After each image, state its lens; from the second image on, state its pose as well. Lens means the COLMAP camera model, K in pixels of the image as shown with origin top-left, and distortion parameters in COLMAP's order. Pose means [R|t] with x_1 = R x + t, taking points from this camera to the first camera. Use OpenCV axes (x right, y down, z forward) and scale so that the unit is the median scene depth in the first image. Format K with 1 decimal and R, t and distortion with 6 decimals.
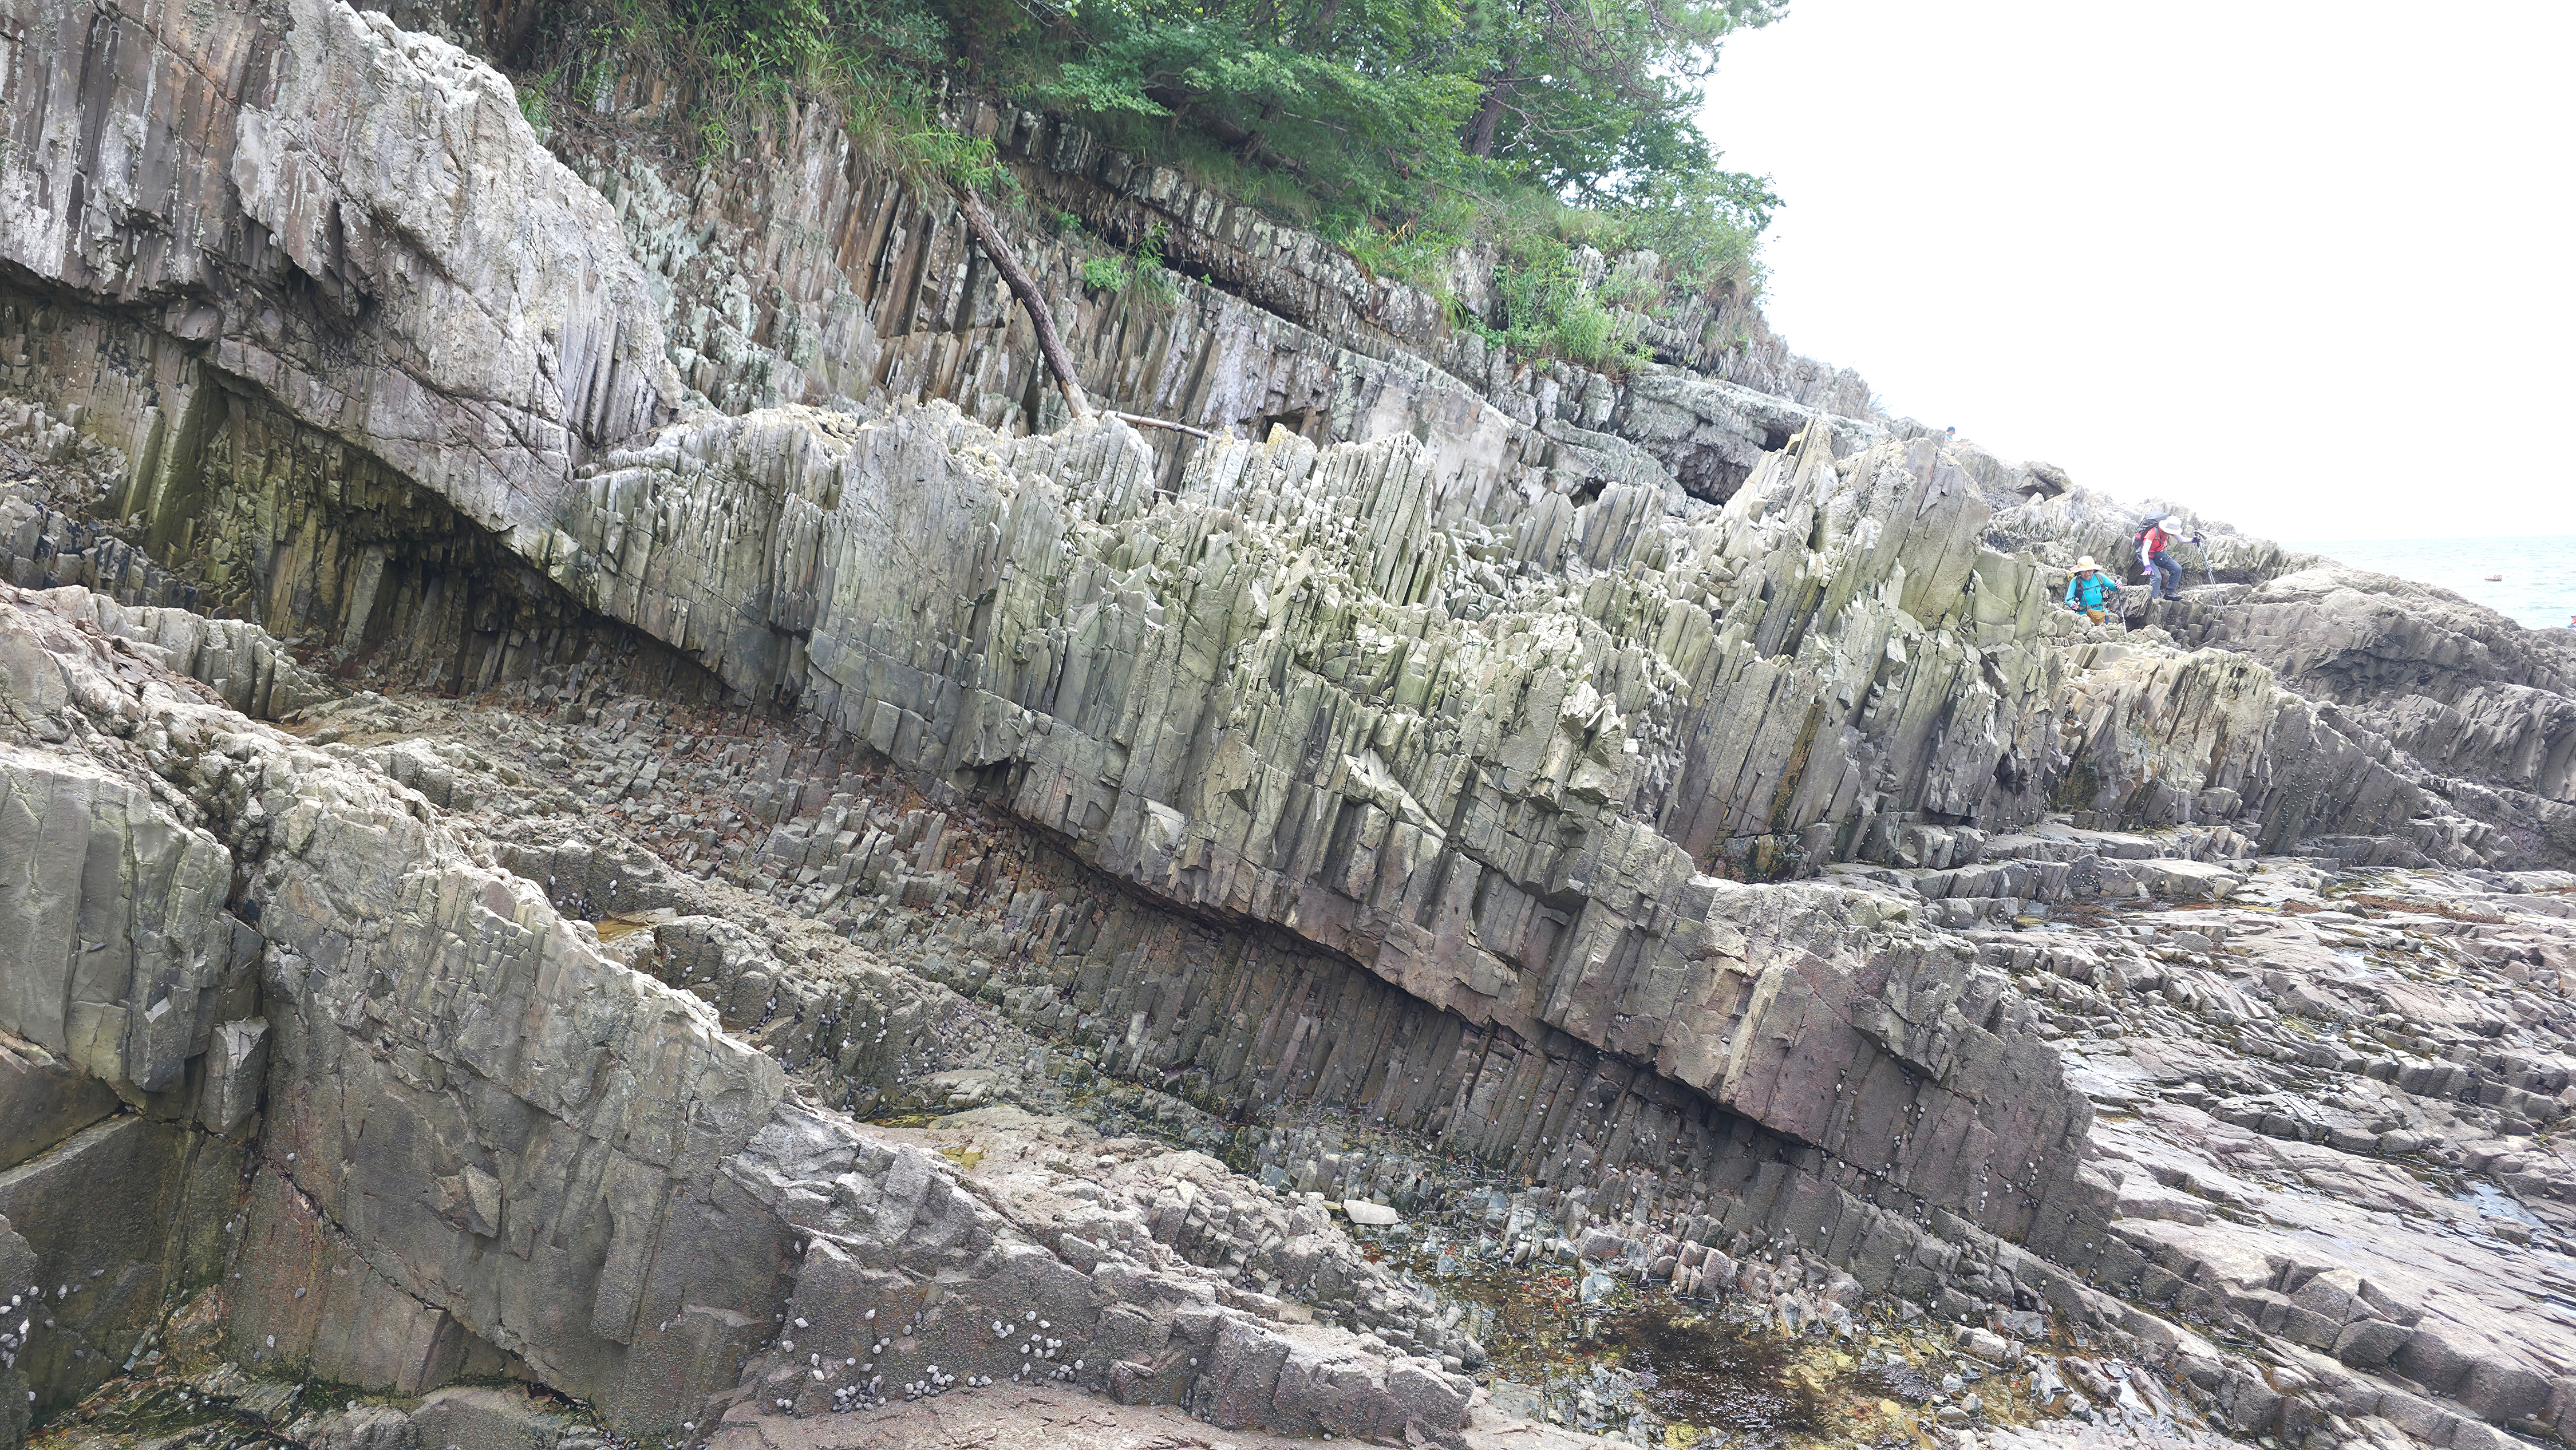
lens RADIAL K [[1720.1, 0, 1239.0], [0, 1720.1, 695.4], [0, 0, 1]] dist [0.052931, -0.053400]
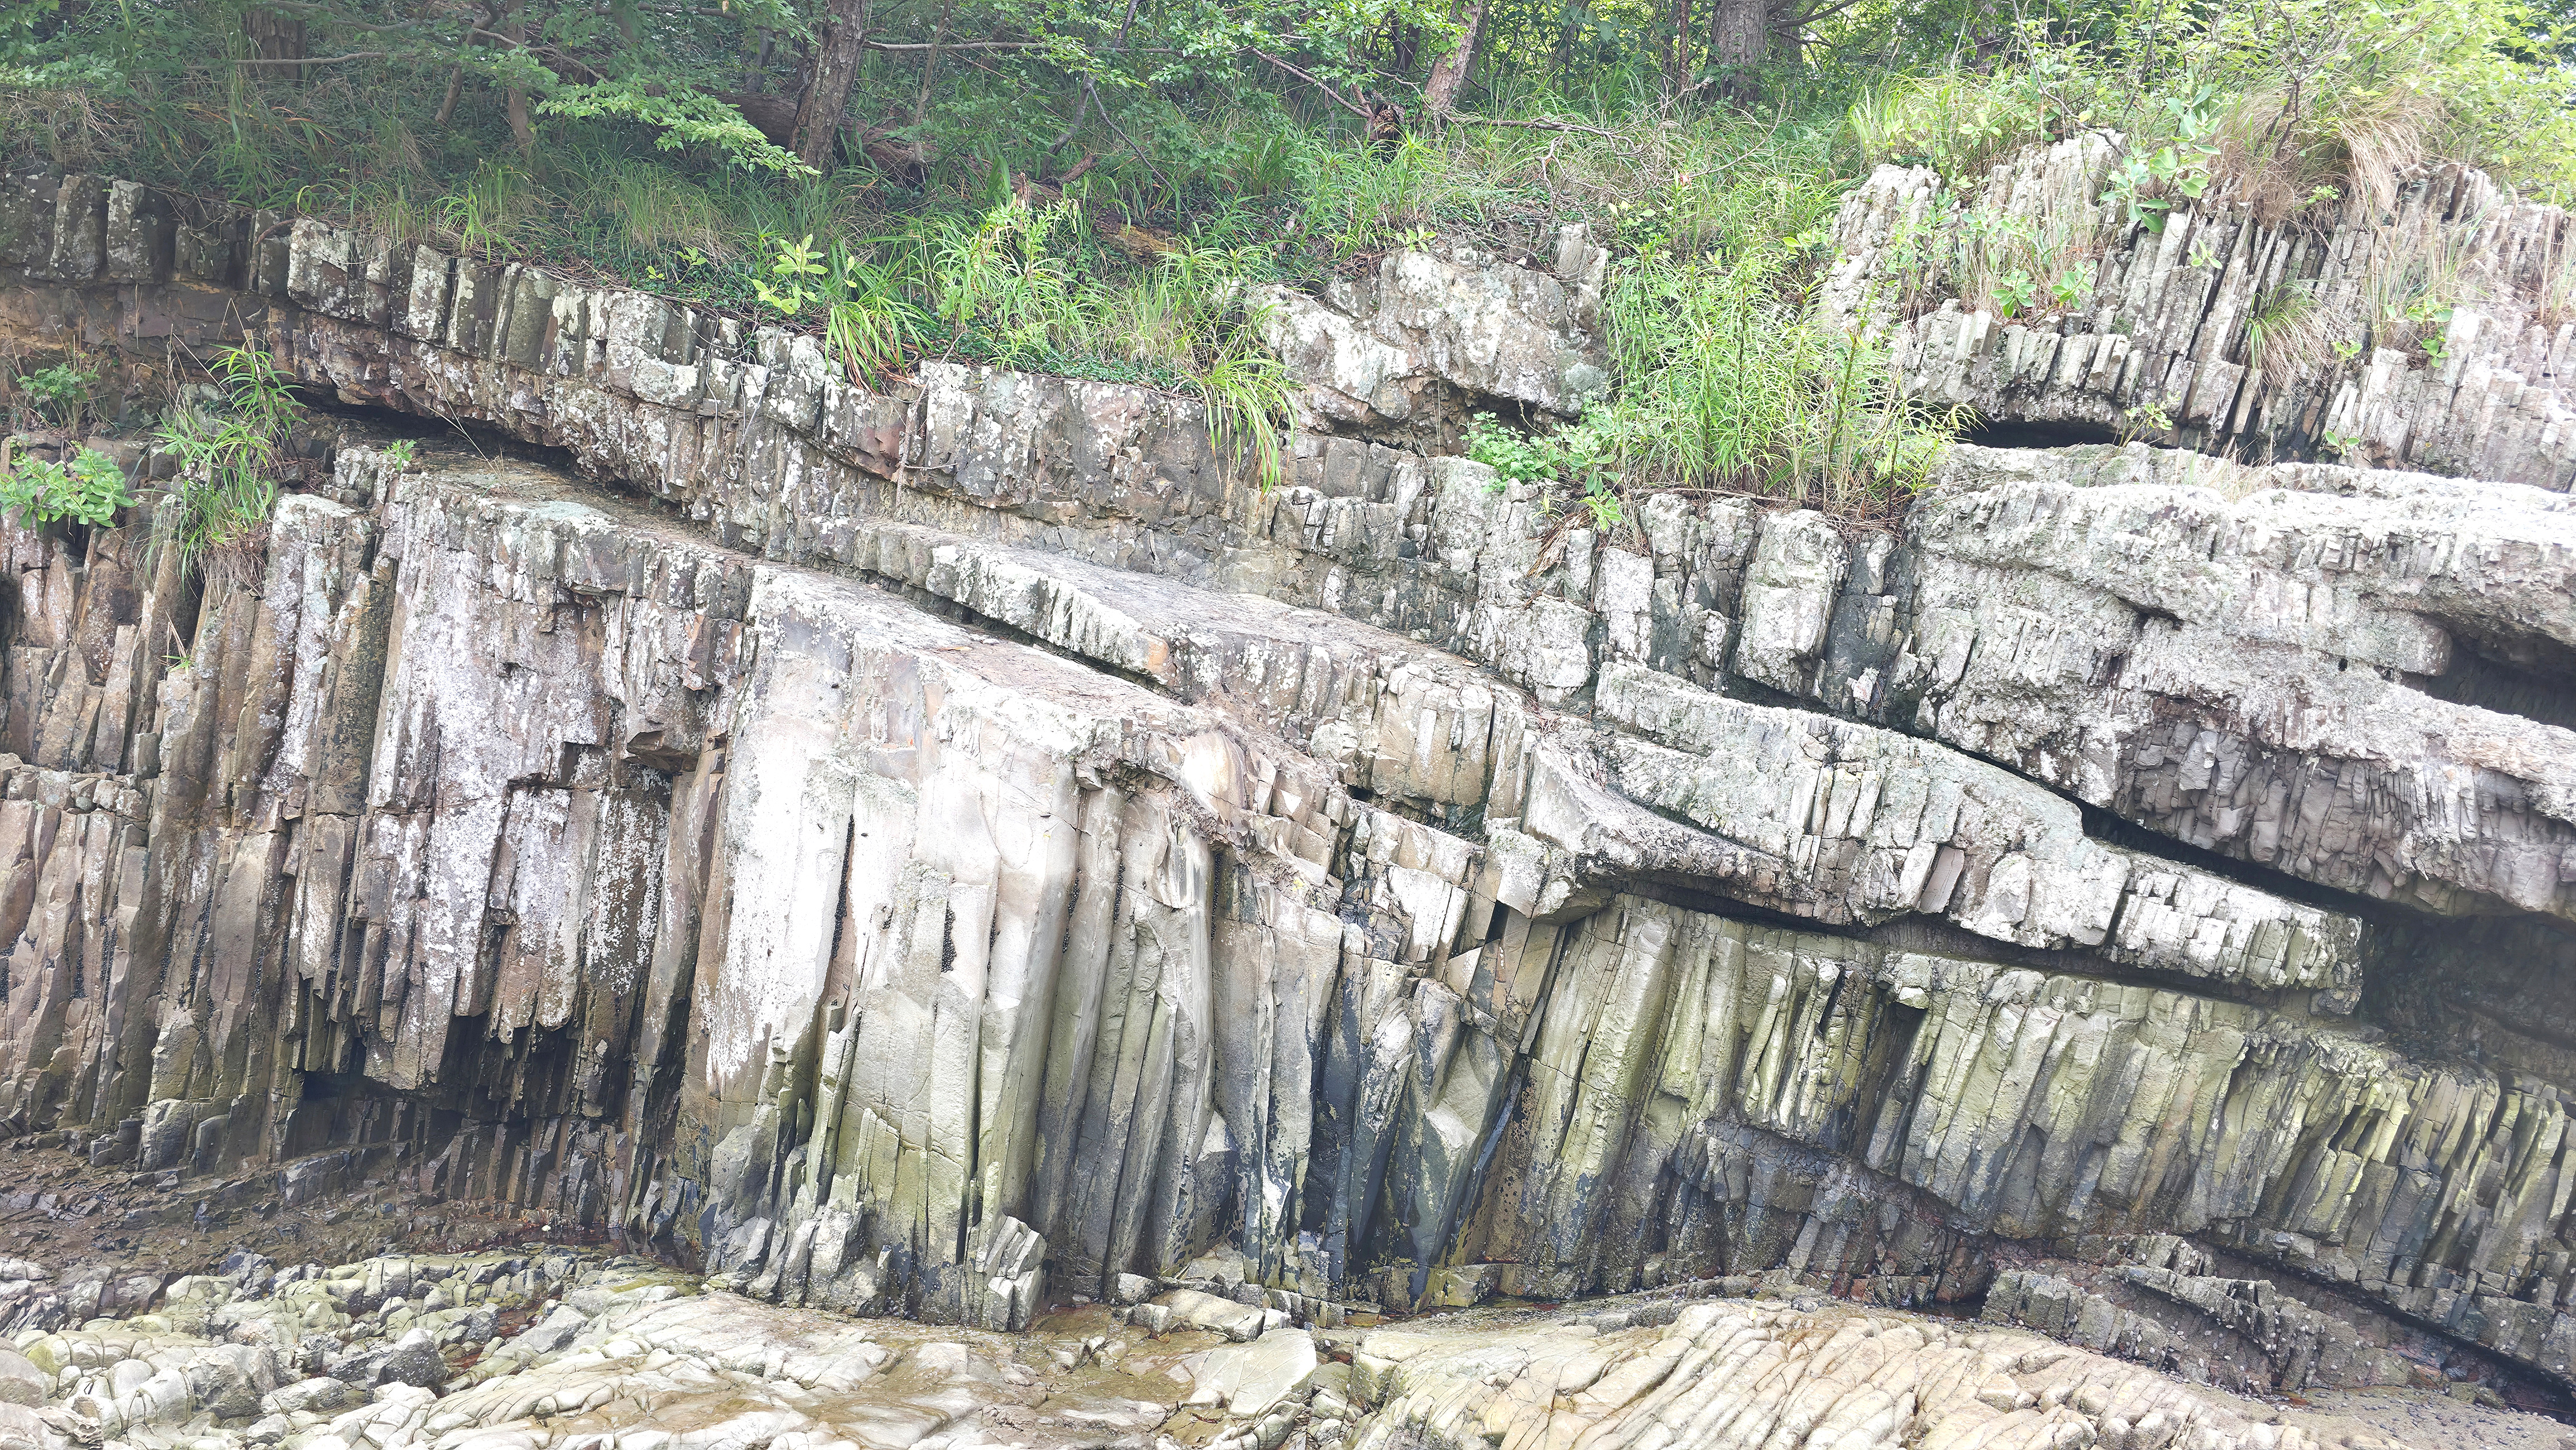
lens RADIAL K [[1720.1, 0, 1239.0], [0, 1720.1, 695.4], [0, 0, 1]] dist [0.052931, -0.053400]
pose [[0.790115, -0.091137, -0.606145, 0.324641], [0.006894, 0.990143, -0.139887, -0.106240], [0.612920, 0.106348, 0.782956, 0.684224]]
